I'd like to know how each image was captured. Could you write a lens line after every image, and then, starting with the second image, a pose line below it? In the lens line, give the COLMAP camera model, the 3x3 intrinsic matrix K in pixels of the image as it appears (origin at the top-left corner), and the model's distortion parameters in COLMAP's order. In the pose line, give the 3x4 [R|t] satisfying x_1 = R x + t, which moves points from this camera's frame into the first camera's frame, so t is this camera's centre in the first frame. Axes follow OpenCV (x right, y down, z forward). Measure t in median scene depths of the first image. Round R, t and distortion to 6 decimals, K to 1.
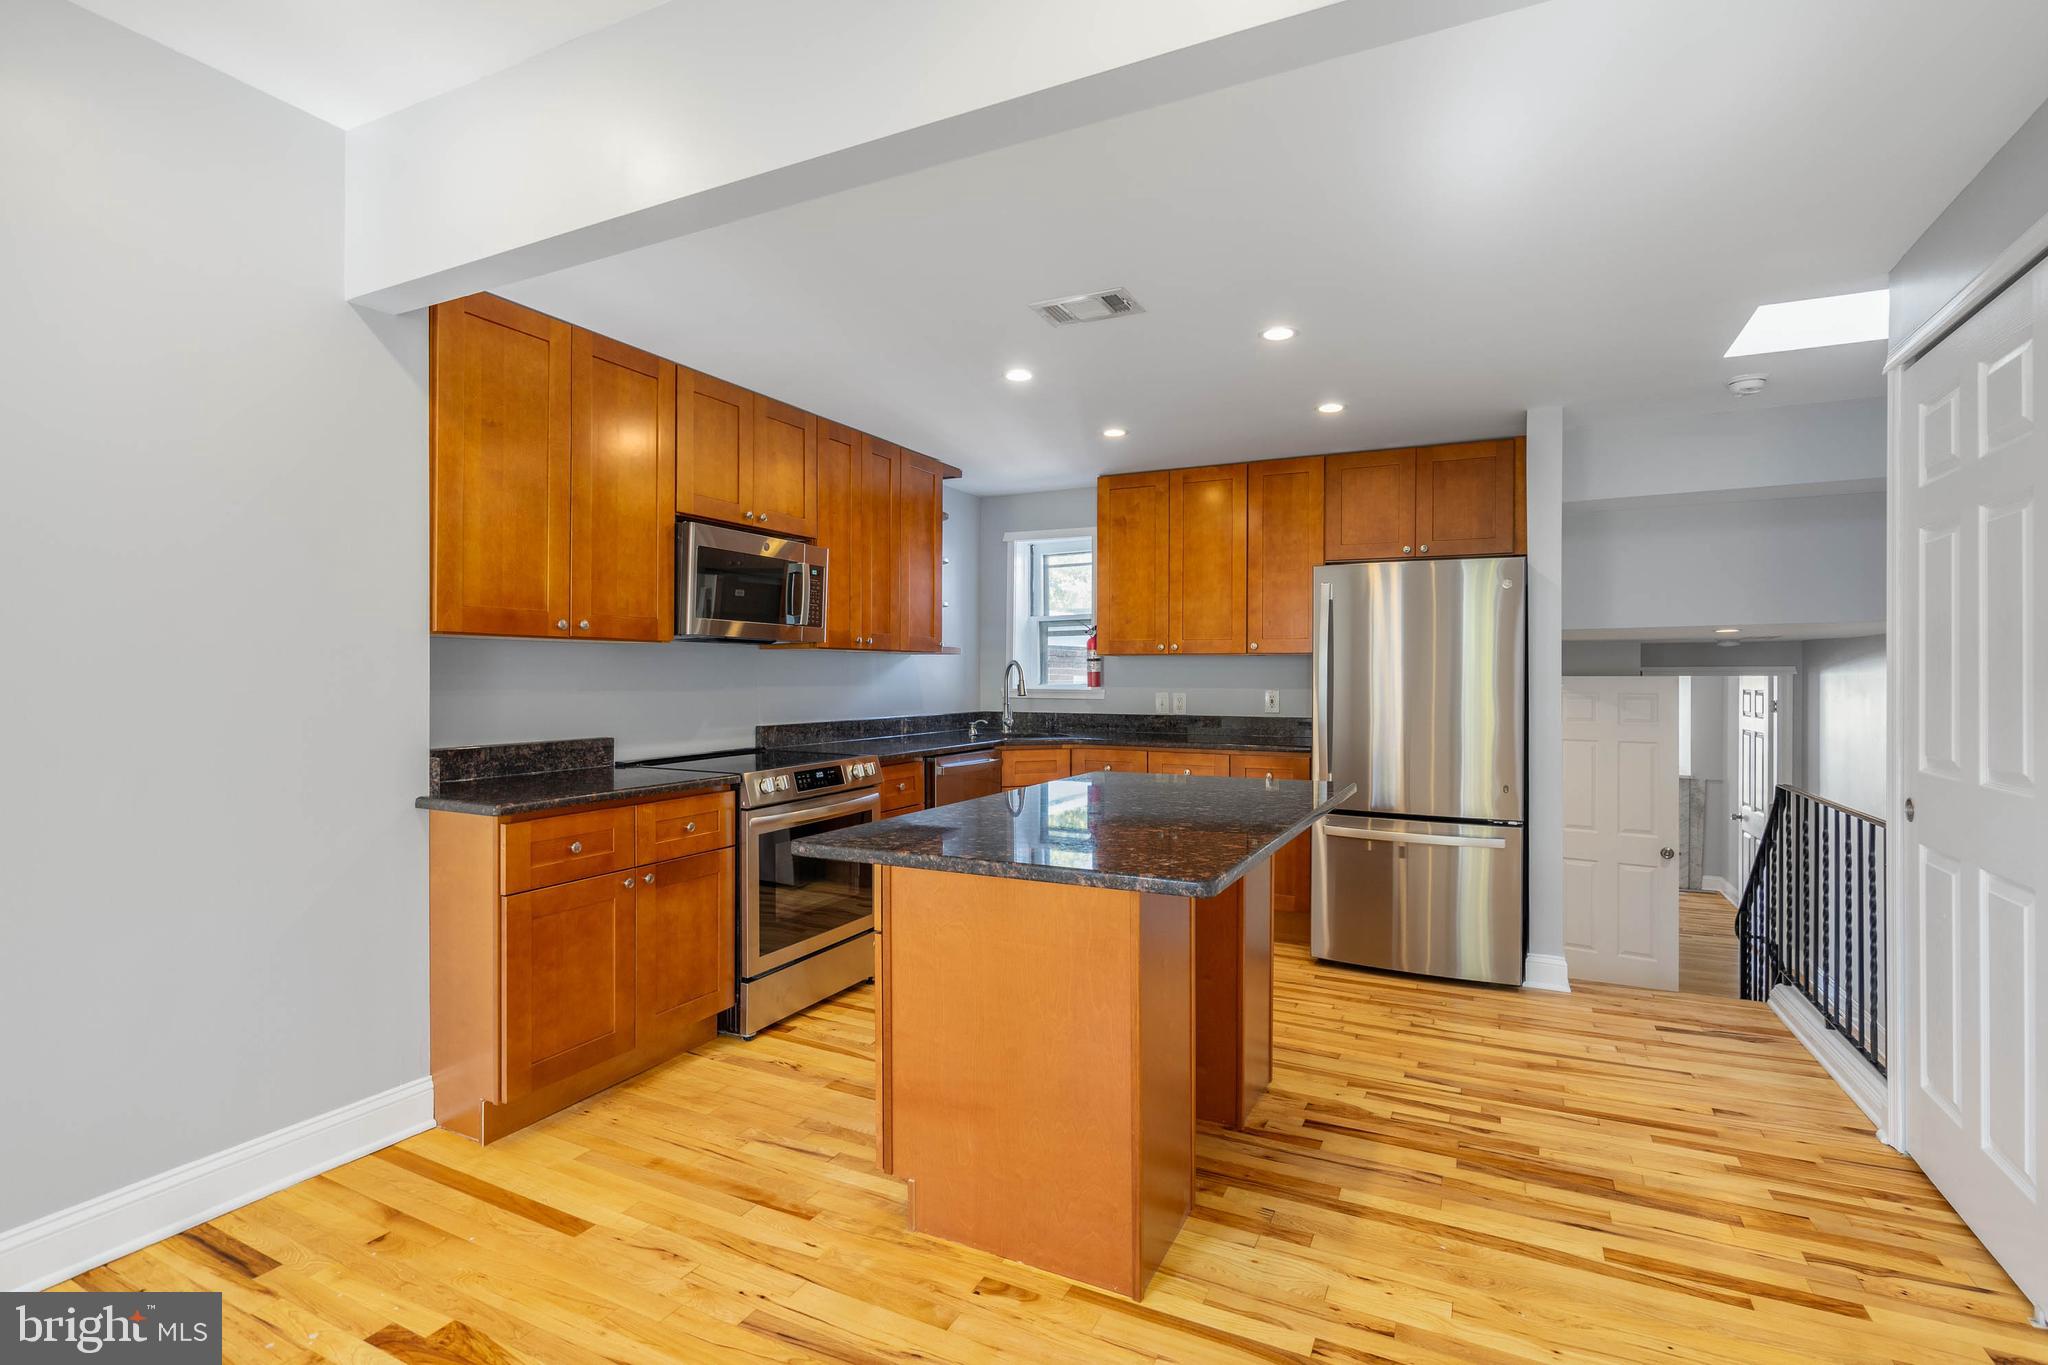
lens RADIAL K [[939.2, 0, 1023.0], [0, 939.2, 678.5], [0, 0, 1]] dist [-0.003427, 0.000890]
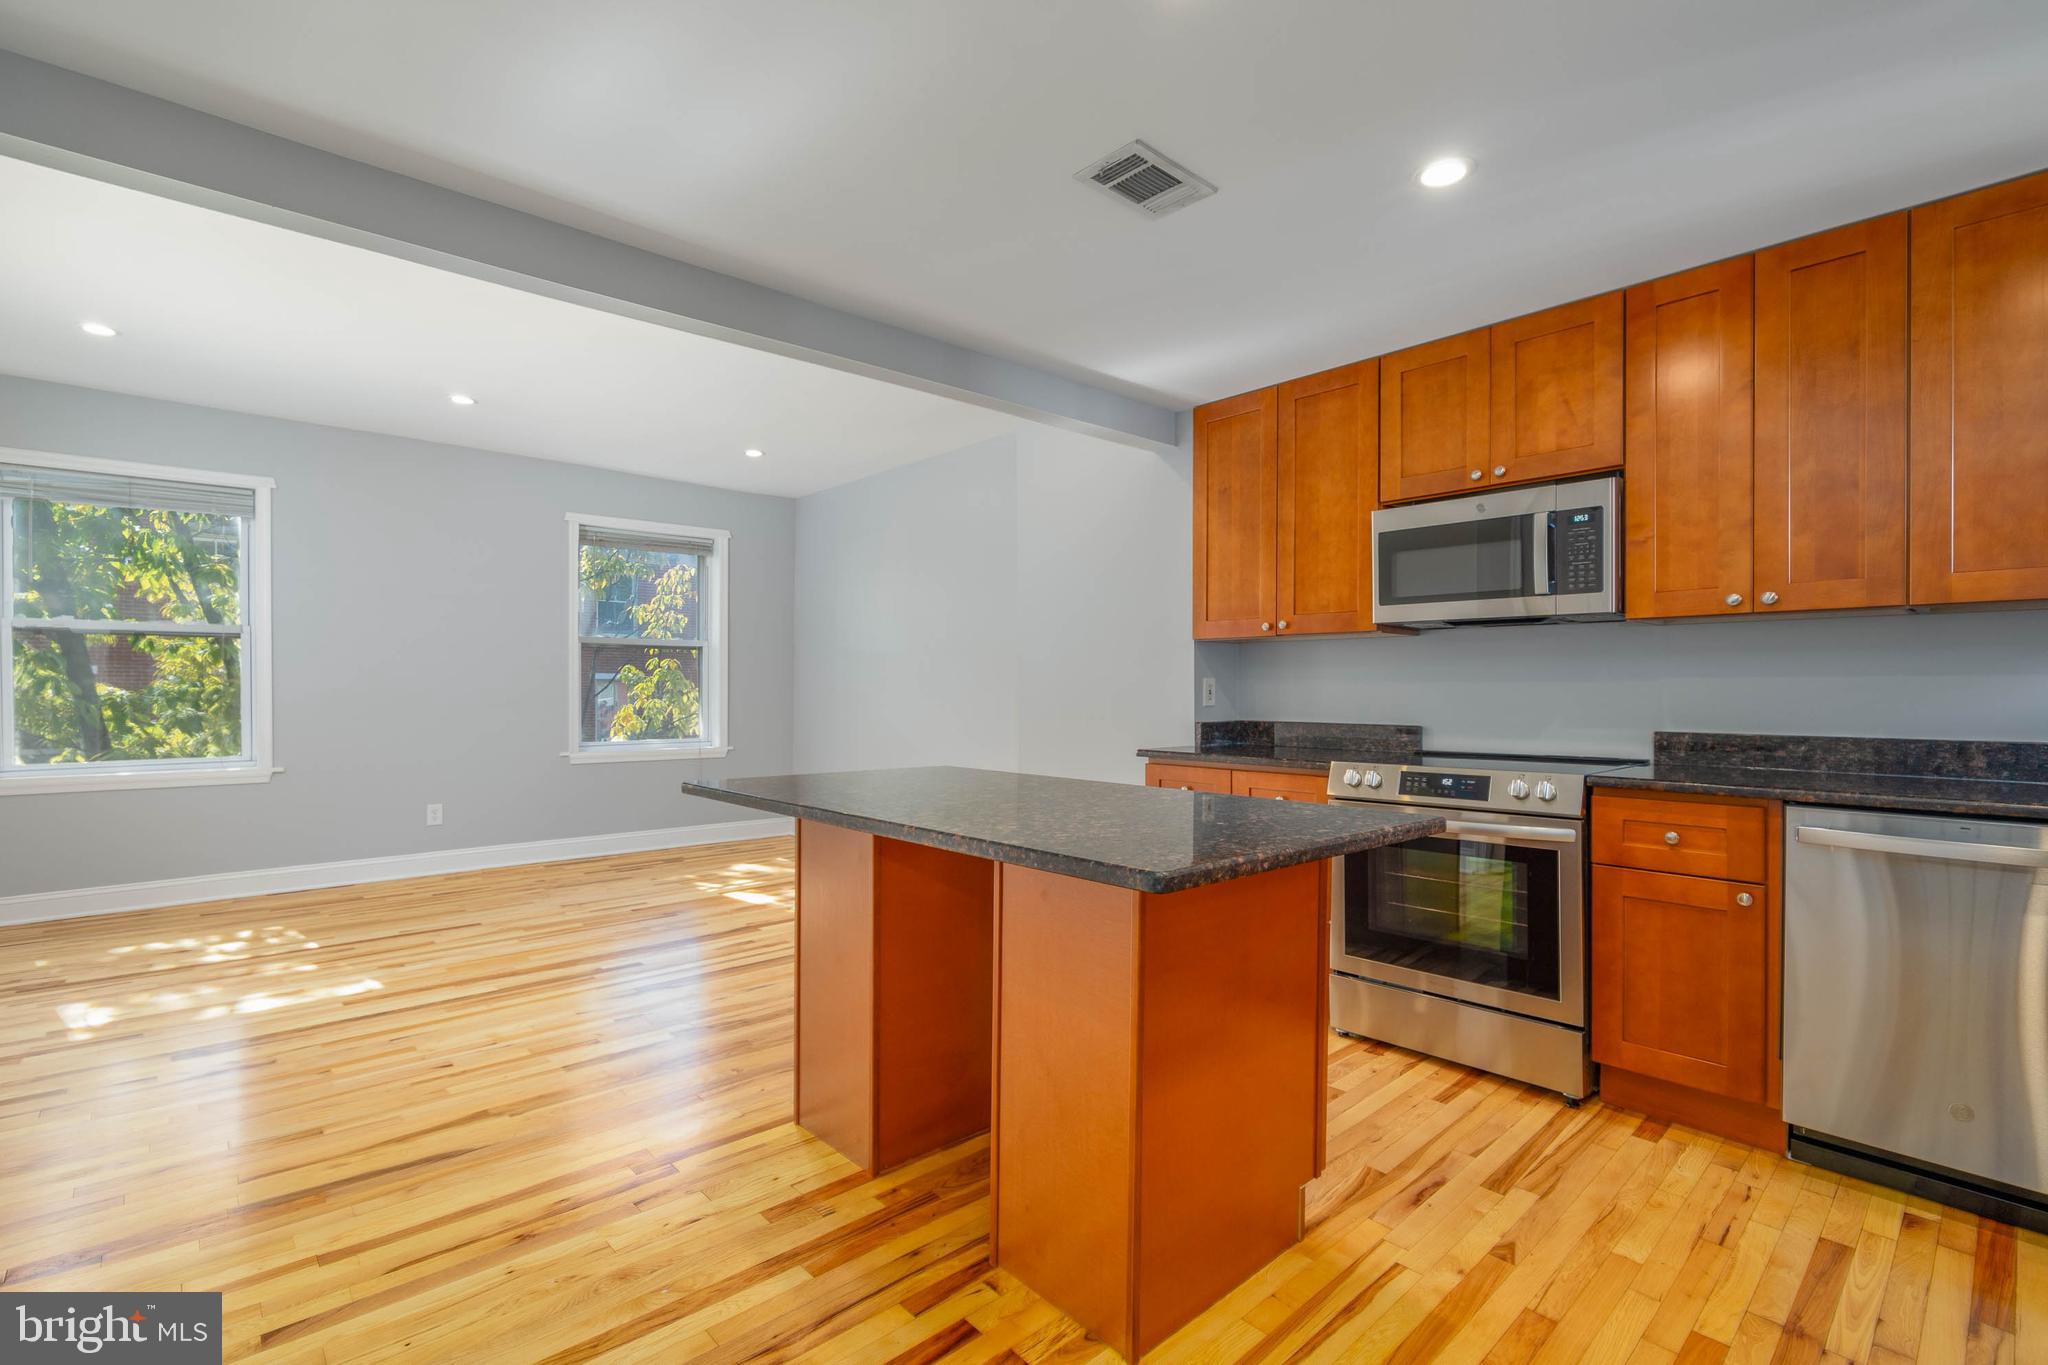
lens RADIAL K [[939.2, 0, 1033.2], [0, 939.2, 681.5], [0, 0, 1]] dist [-0.003427, 0.000890]
pose [[-0.343421, -0.008734, -0.939141, 0.672085], [-0.004555, 0.999960, -0.007633, 0.023537], [0.939170, 0.001656, -0.343447, 0.942212]]
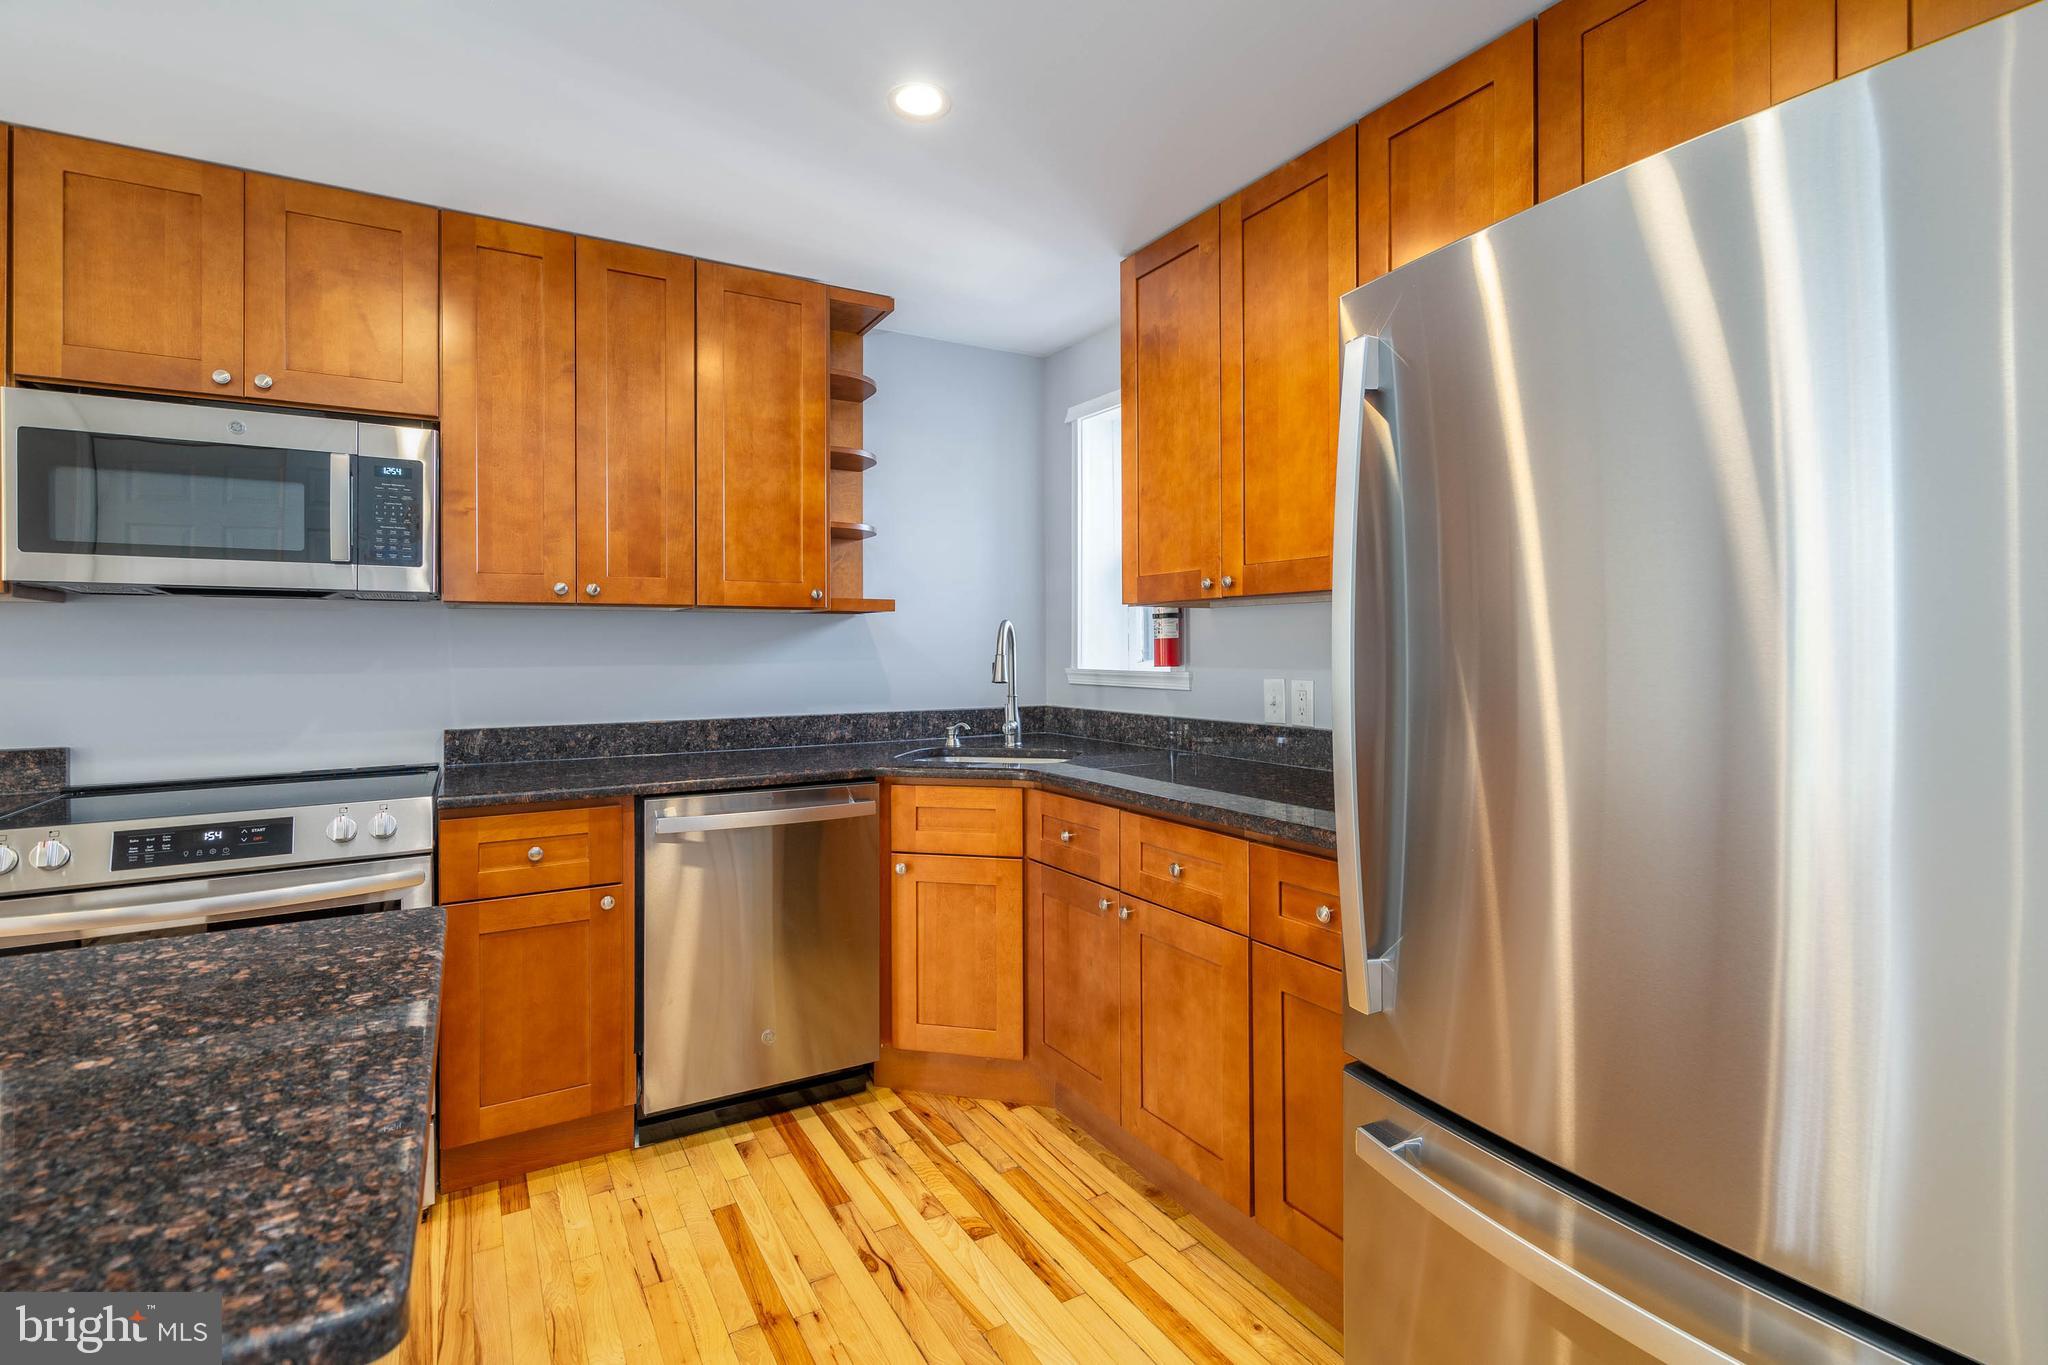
lens RADIAL K [[939.2, 0, 1017.2], [0, 939.2, 643.8], [0, 0, 1]] dist [-0.003427, 0.000890]
pose [[0.845895, -0.009890, -0.533257, 0.454599], [0.005283, 0.999934, -0.010165, 0.001363], [0.533323, 0.005781, 0.845892, 0.792920]]
